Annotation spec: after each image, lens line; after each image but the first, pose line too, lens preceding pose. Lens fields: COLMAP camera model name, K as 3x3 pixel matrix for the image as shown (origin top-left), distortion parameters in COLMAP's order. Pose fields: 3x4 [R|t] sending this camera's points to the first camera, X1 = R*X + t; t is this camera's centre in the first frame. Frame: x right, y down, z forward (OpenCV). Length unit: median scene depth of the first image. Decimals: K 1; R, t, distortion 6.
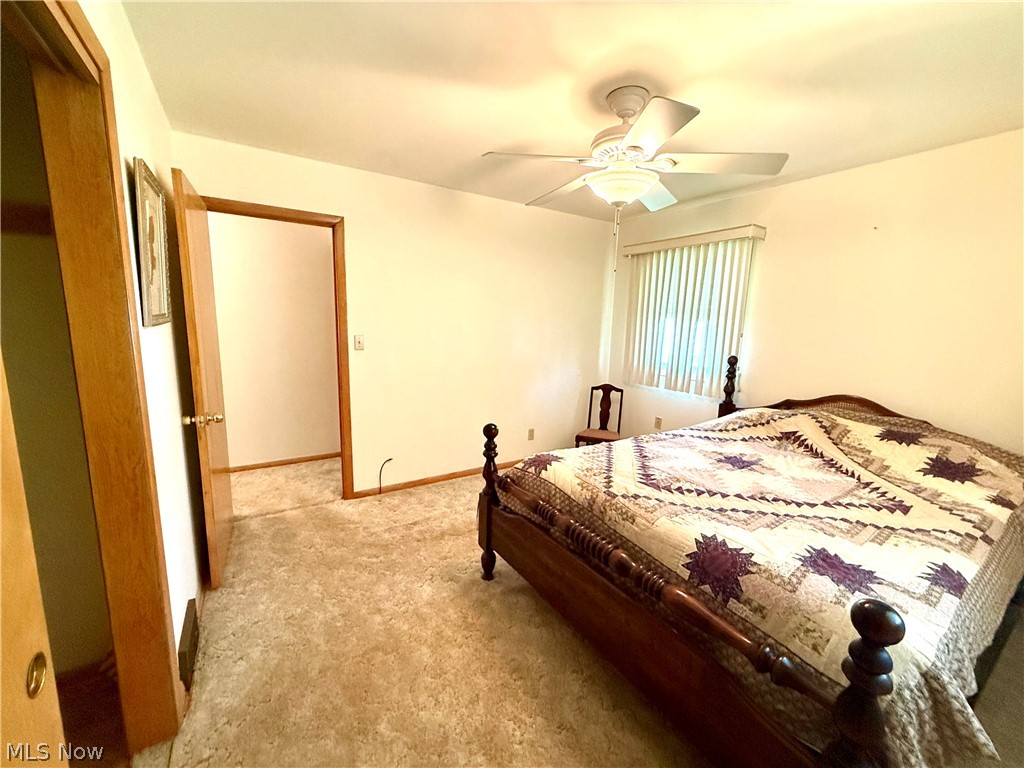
lens RADIAL K [[408.3, 0, 511.2], [0, 408.3, 384.6], [0, 0, 1]] dist [-0.001905, 0.000014]
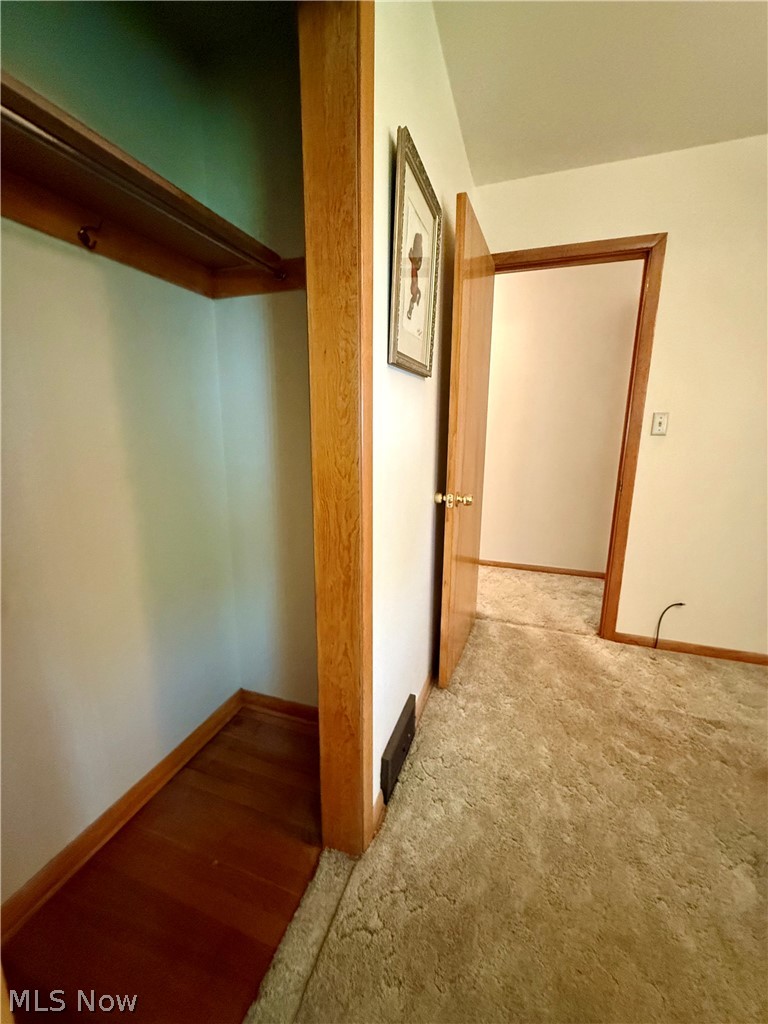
lens RADIAL K [[408.3, 0, 384.1], [0, 408.3, 510.6], [0, 0, 1]] dist [-0.001905, 0.000014]
pose [[0.615866, 0.138695, -0.775547, -0.121898], [-0.113544, 0.989731, 0.086833, 0.036921], [0.779626, 0.034582, 0.625290, 0.249606]]
